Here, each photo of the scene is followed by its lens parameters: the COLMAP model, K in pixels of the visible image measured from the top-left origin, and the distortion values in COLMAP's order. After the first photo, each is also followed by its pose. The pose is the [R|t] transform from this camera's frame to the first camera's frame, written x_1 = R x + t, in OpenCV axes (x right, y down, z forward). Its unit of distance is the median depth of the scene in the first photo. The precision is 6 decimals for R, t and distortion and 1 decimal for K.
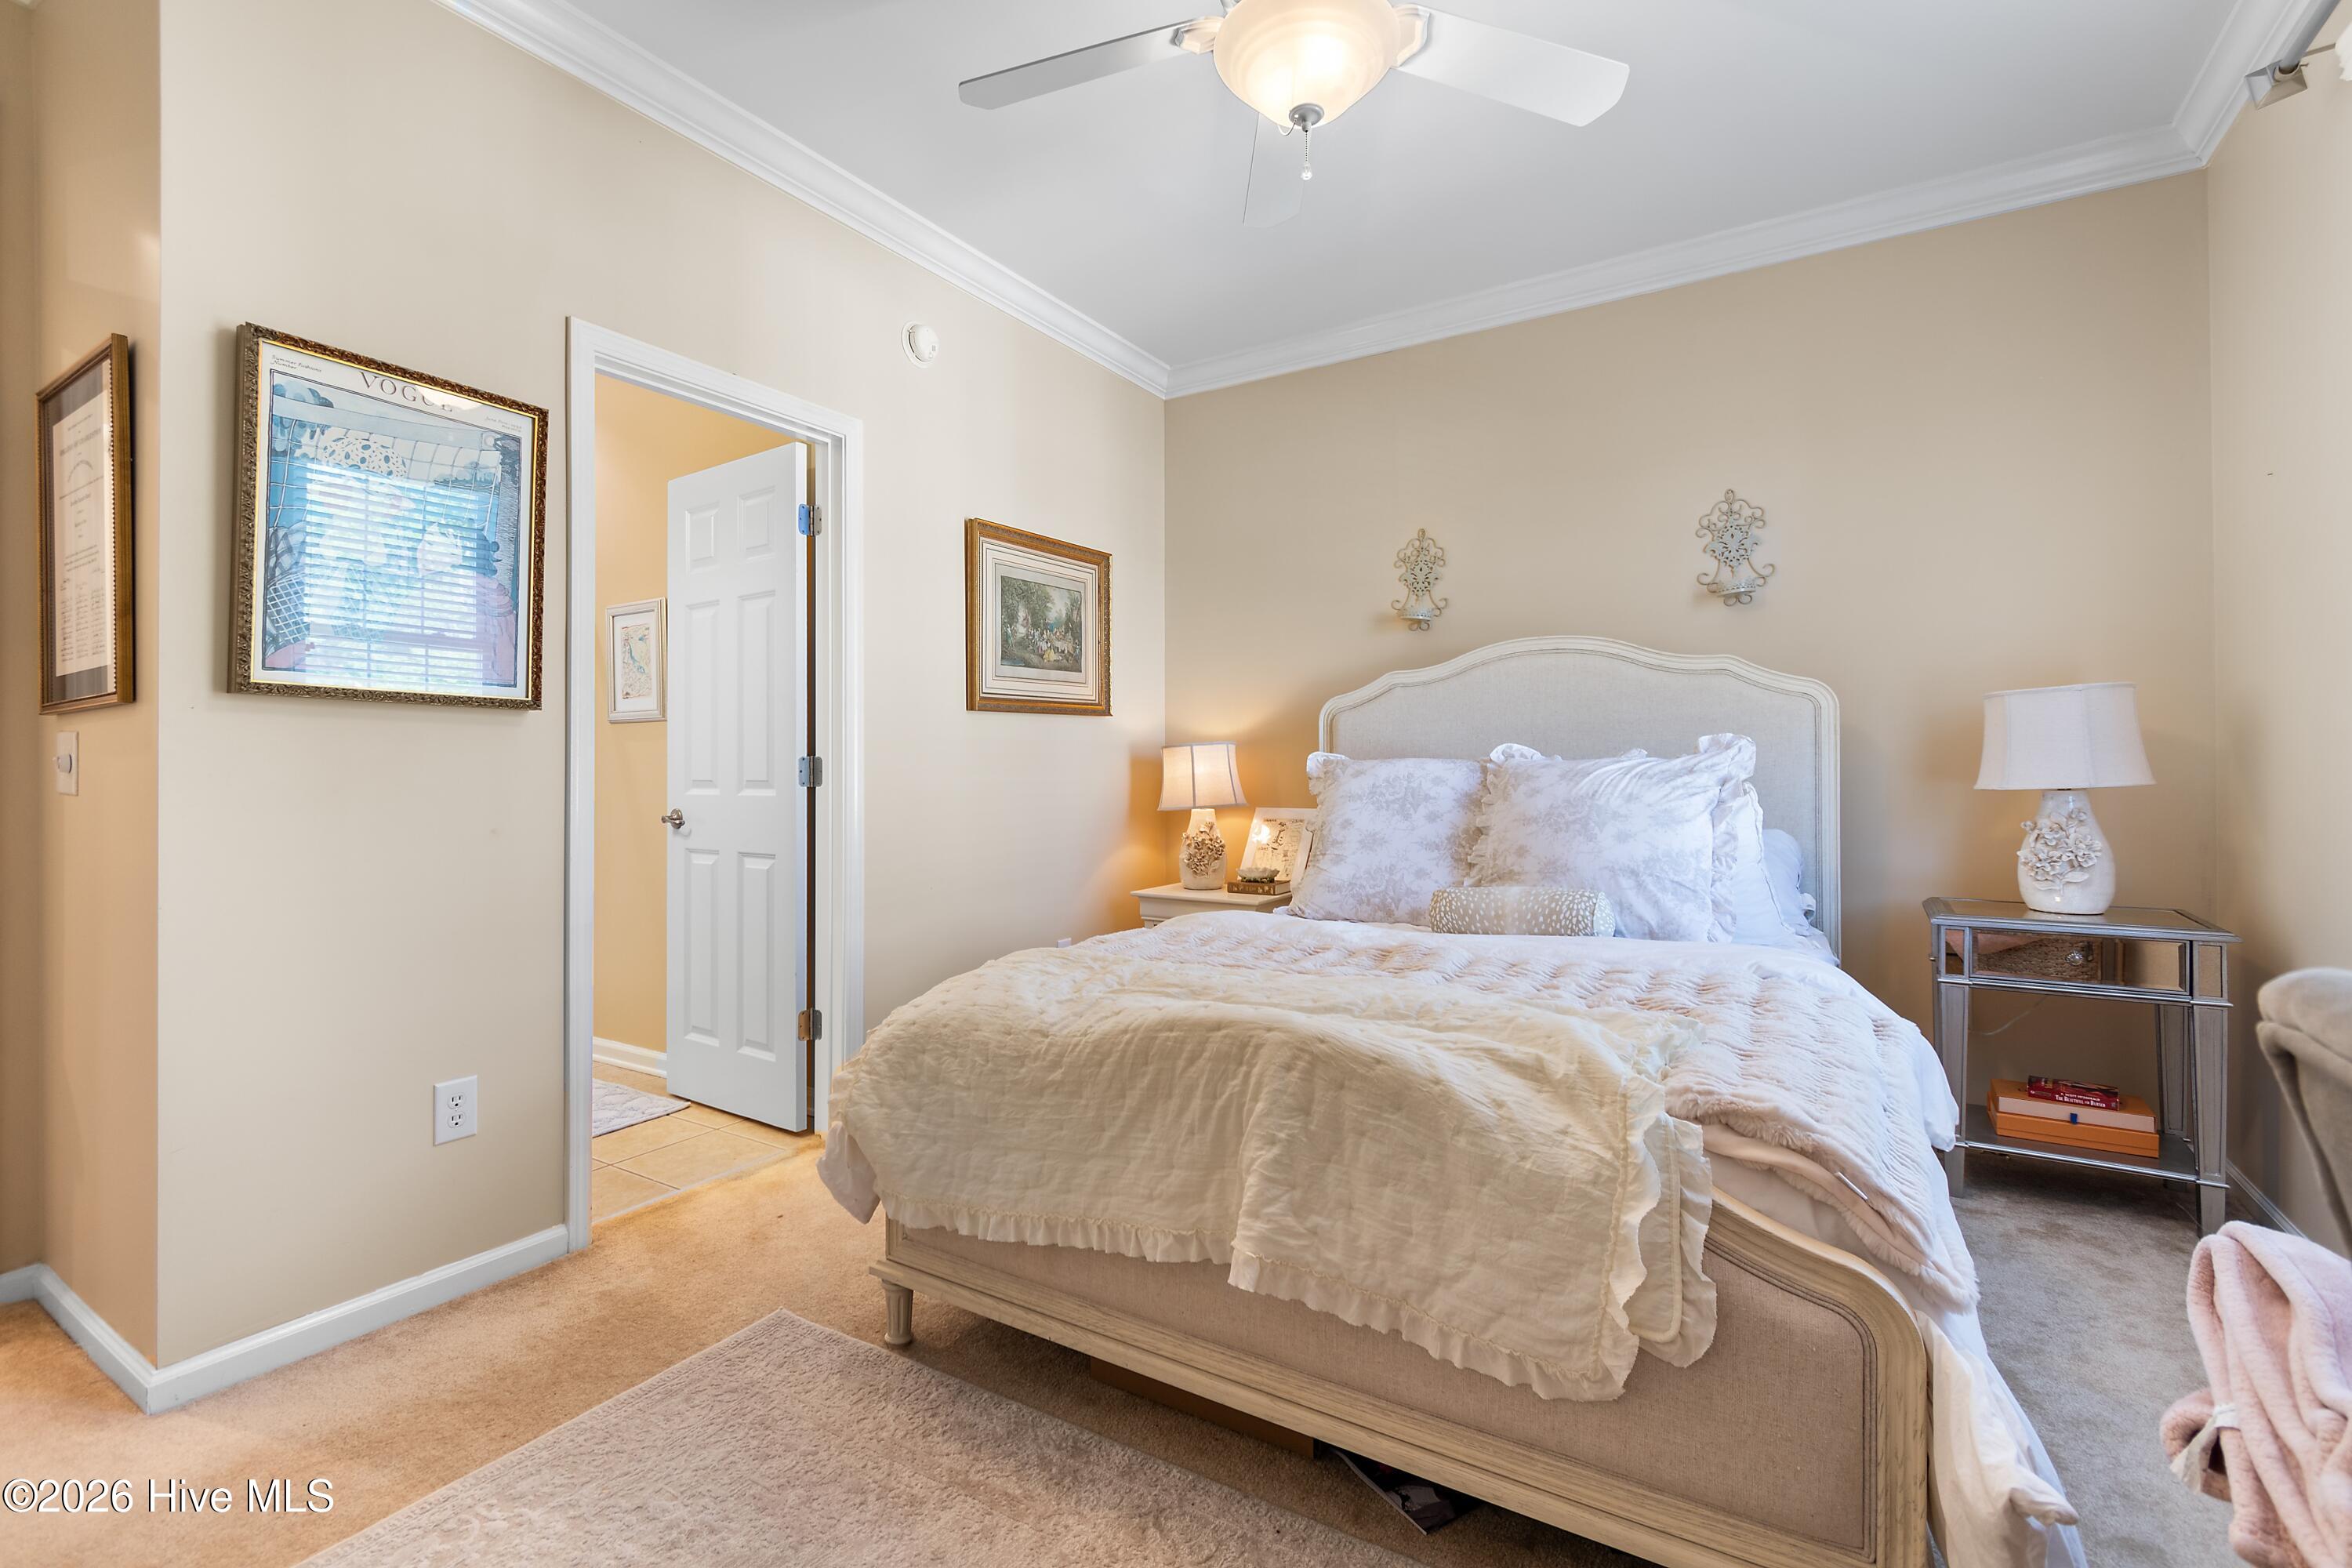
lens RADIAL K [[1041.6, 0, 1174.7], [0, 1041.6, 785.7], [0, 0, 1]] dist [0.000357, -0.003227]
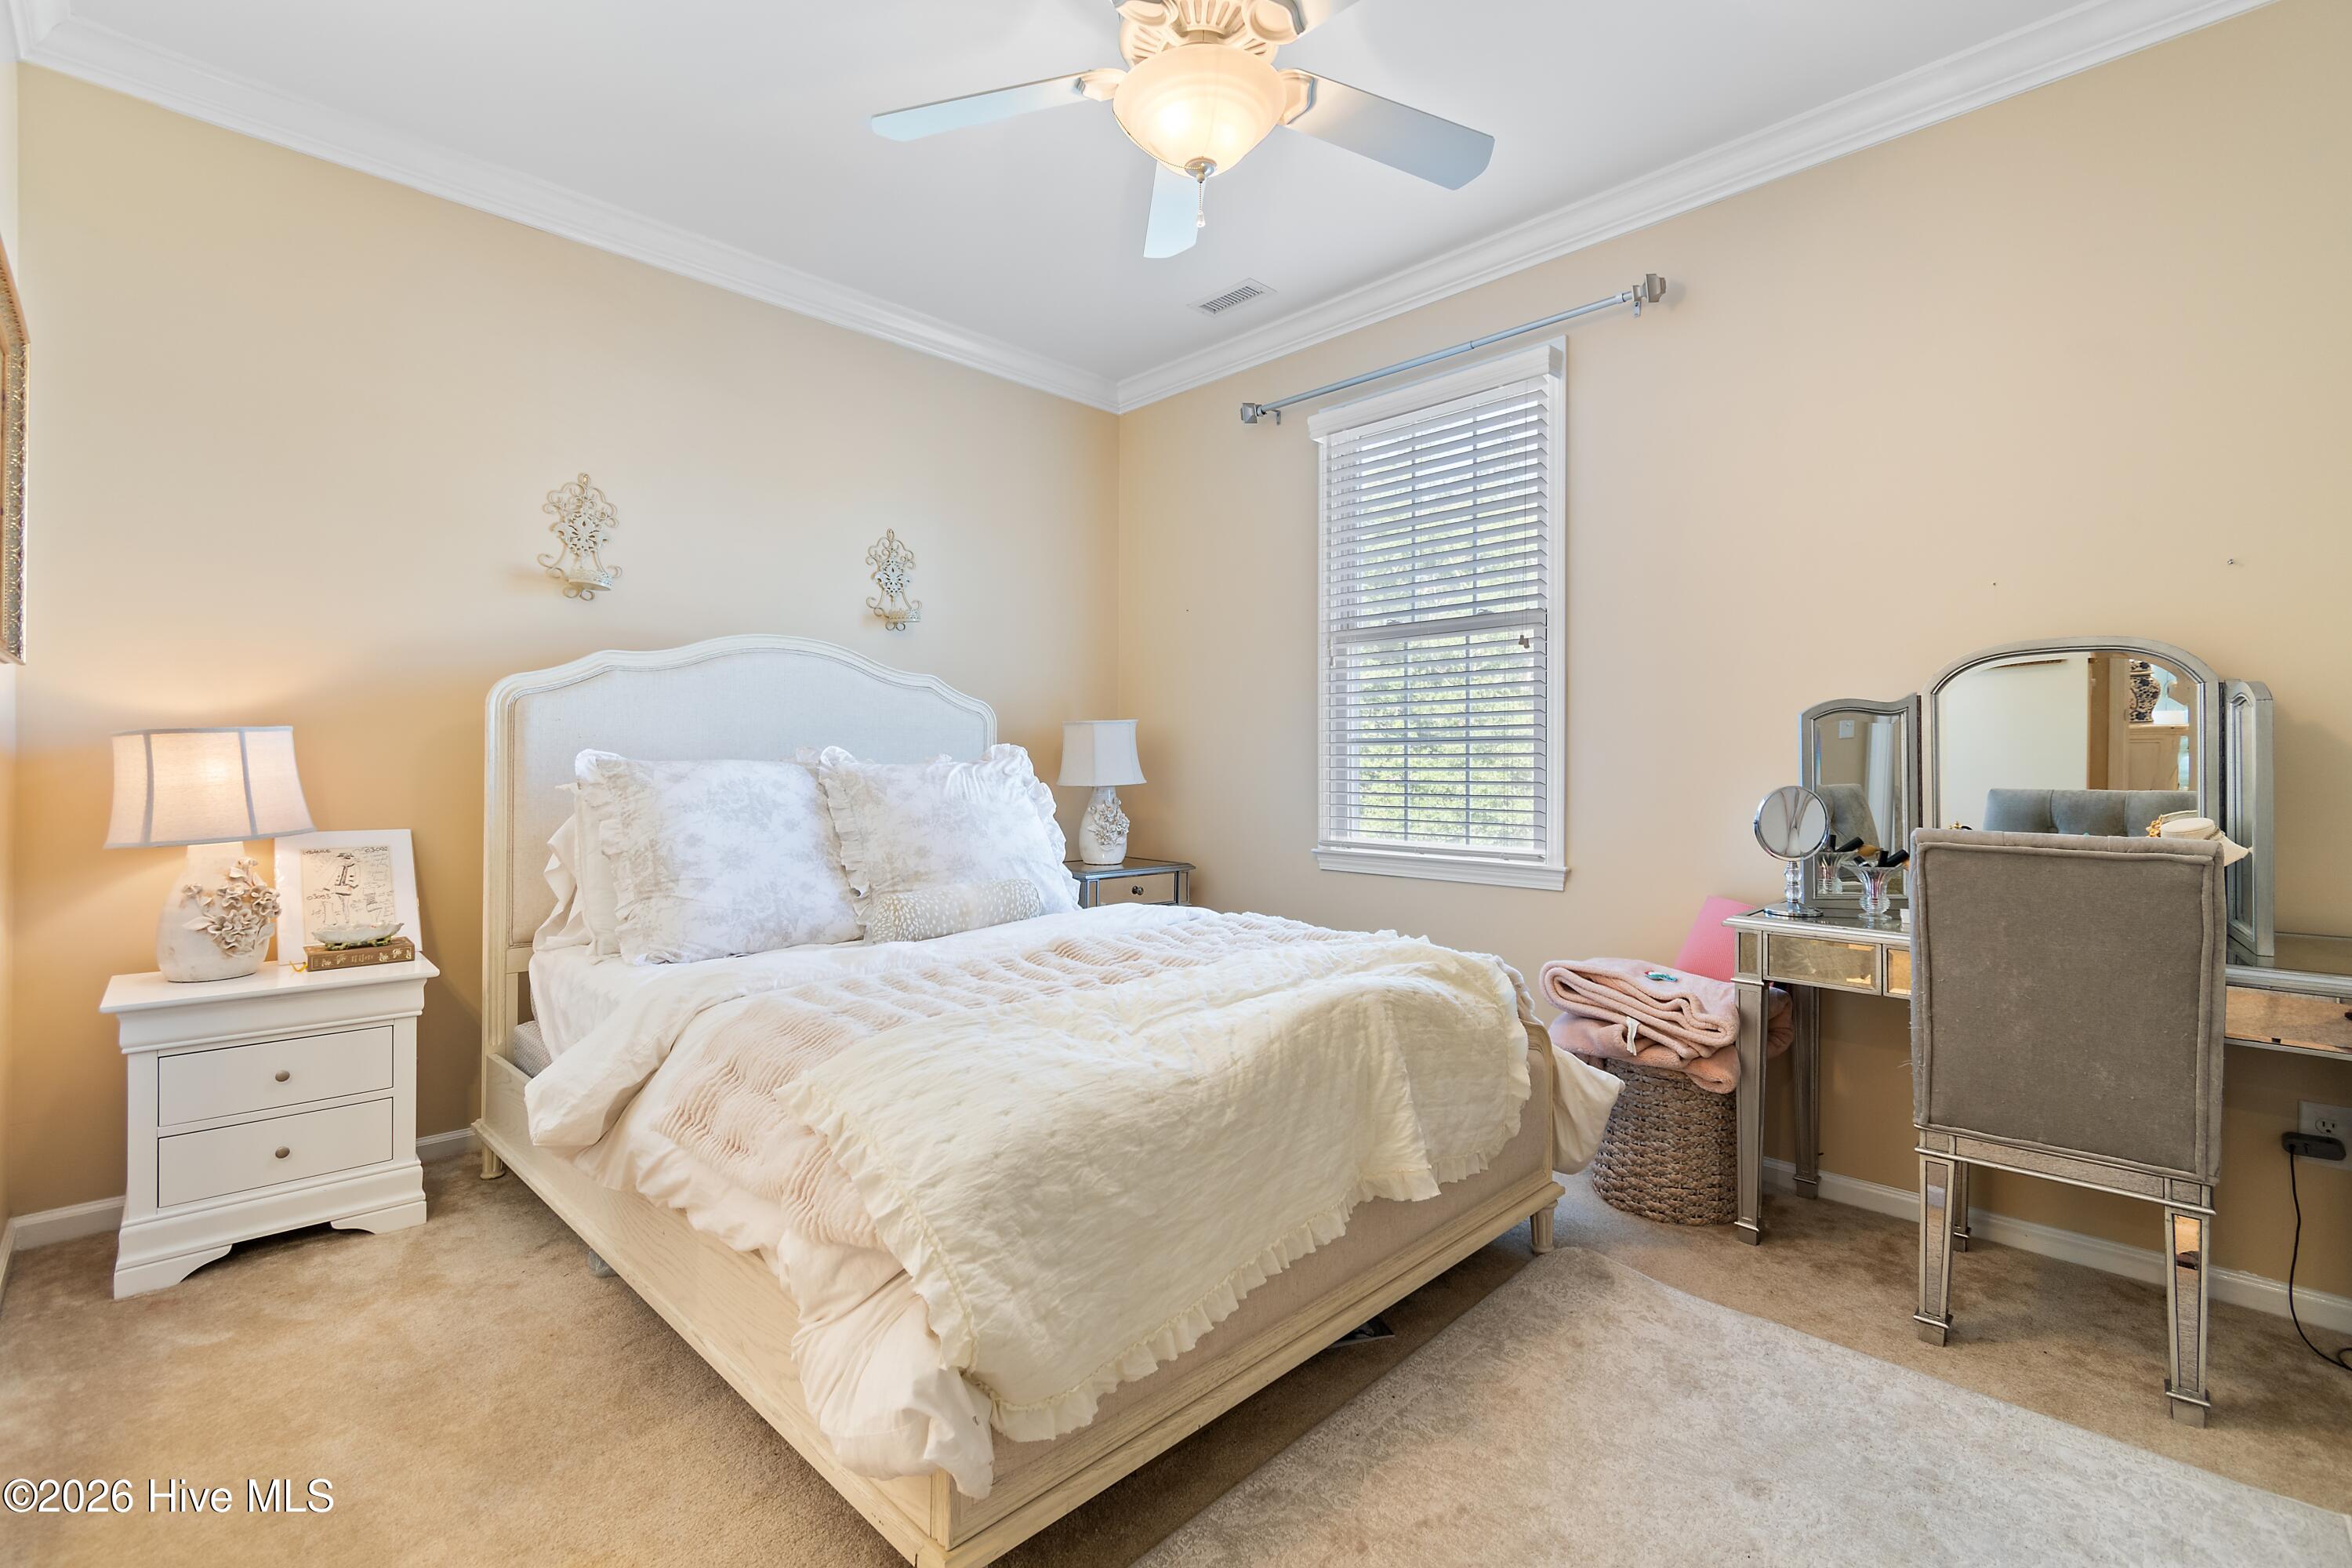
lens RADIAL K [[1041.6, 0, 1199.7], [0, 1041.6, 745.3], [0, 0, 1]] dist [0.000357, -0.003227]
pose [[0.211105, 0.020678, 0.977245, -0.562460], [0.009343, 0.999688, -0.023171, -0.015279], [-0.977419, 0.014022, 0.210845, 0.454916]]
